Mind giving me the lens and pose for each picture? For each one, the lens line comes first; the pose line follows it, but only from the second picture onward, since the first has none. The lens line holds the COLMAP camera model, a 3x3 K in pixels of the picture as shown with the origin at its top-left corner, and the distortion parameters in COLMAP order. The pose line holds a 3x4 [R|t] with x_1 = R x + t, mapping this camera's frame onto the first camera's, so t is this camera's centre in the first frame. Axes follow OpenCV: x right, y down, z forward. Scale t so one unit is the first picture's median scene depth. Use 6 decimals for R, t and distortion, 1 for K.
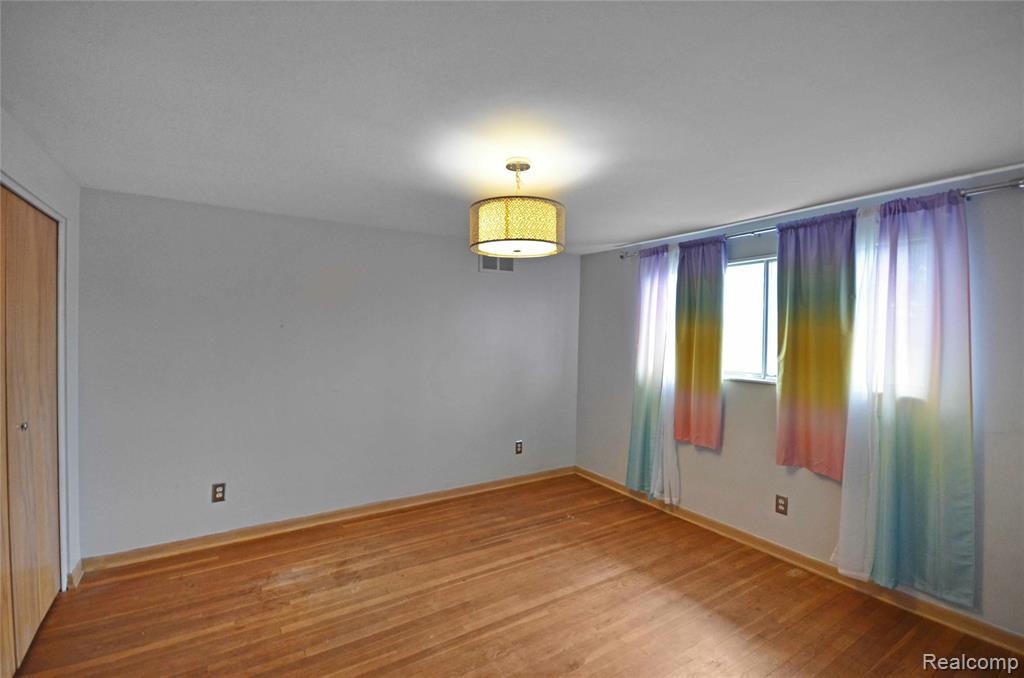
lens RADIAL K [[458.0, 0, 512.0], [0, 458.0, 339.0], [0, 0, 1]] dist [-0.000819, -0.000248]
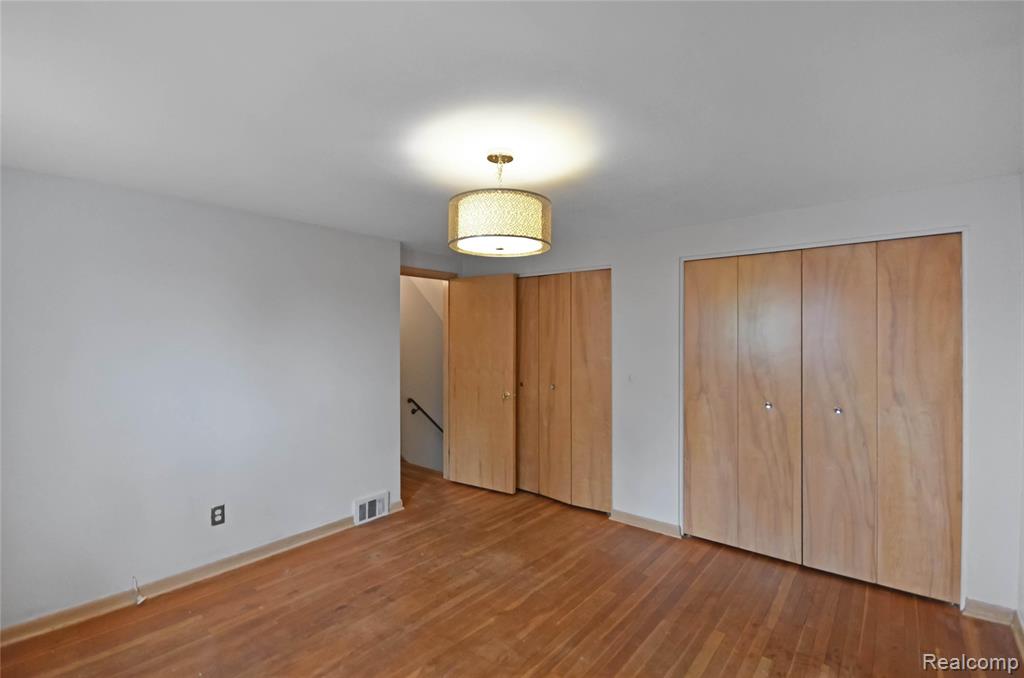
lens RADIAL K [[458.0, 0, 512.0], [0, 458.0, 339.0], [0, 0, 1]] dist [-0.000819, -0.000248]
pose [[-0.956992, -0.012833, -0.289831, 0.251292], [-0.015345, 0.999862, 0.006395, -0.017459], [0.289709, 0.010568, -0.957057, 1.881297]]
